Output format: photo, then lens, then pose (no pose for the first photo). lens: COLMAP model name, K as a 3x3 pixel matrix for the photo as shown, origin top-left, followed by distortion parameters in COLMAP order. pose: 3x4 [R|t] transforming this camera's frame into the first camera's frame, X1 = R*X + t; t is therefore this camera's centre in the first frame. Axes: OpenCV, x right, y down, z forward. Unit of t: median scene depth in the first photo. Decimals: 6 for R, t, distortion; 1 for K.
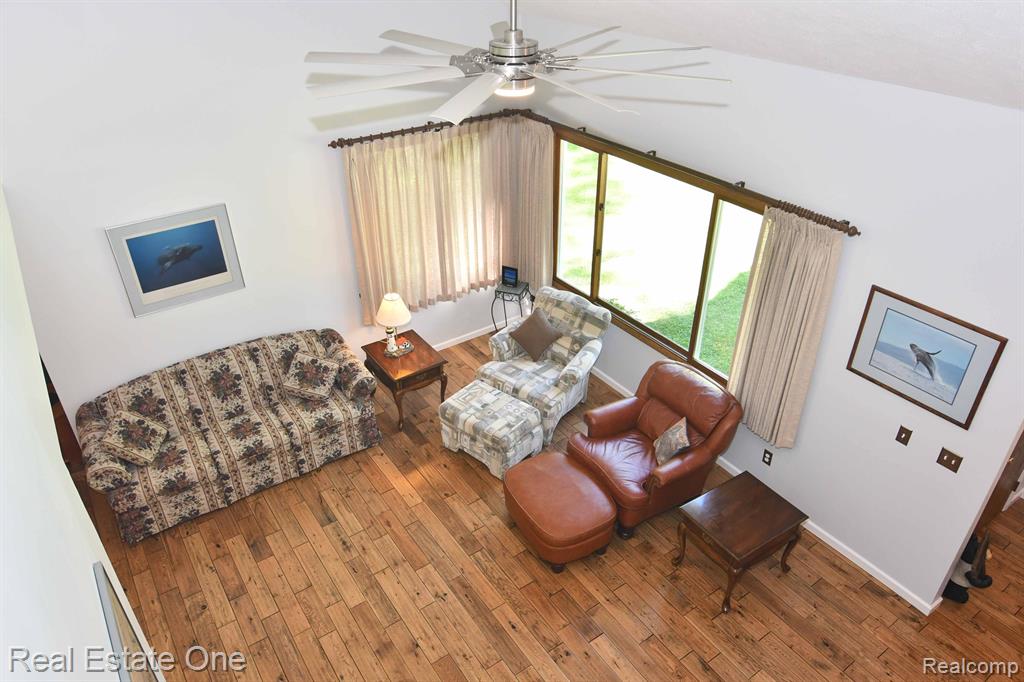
lens RADIAL K [[700.0, 0, 512.0], [0, 700.0, 342.6], [0, 0, 1]] dist [0.001641, -0.005493]
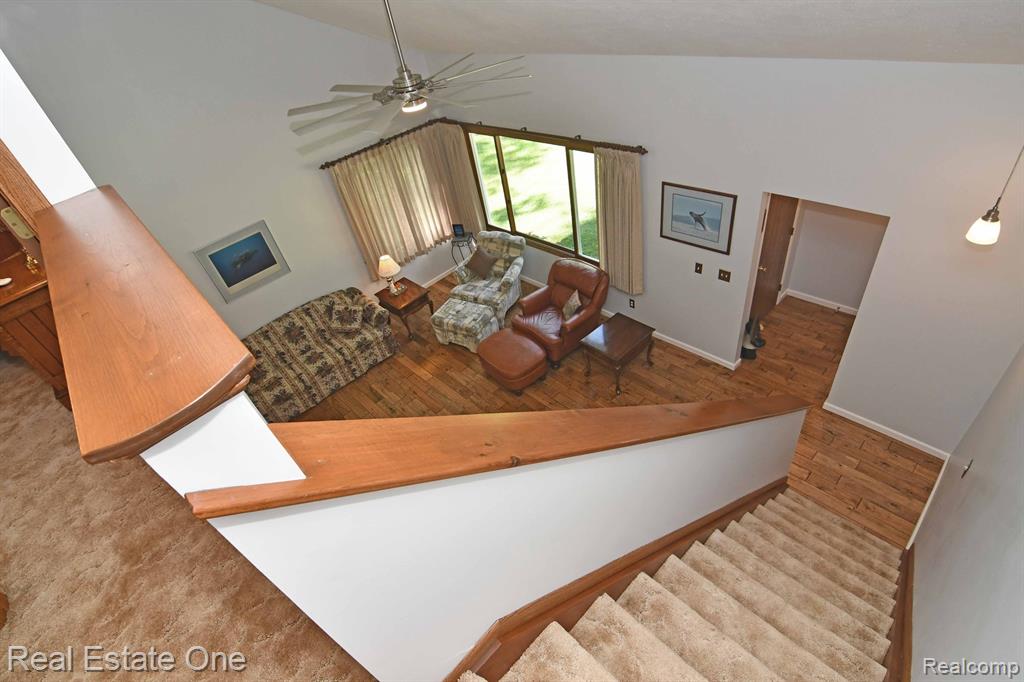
lens RADIAL K [[489.8, 0, 510.9], [0, 489.8, 339.6], [0, 0, 1]] dist [-0.001871, 0.000129]
pose [[0.975574, -0.218859, 0.018871, 0.049648], [0.215457, 0.970069, 0.112002, 0.058292], [-0.042819, -0.105200, 0.993529, -0.139384]]
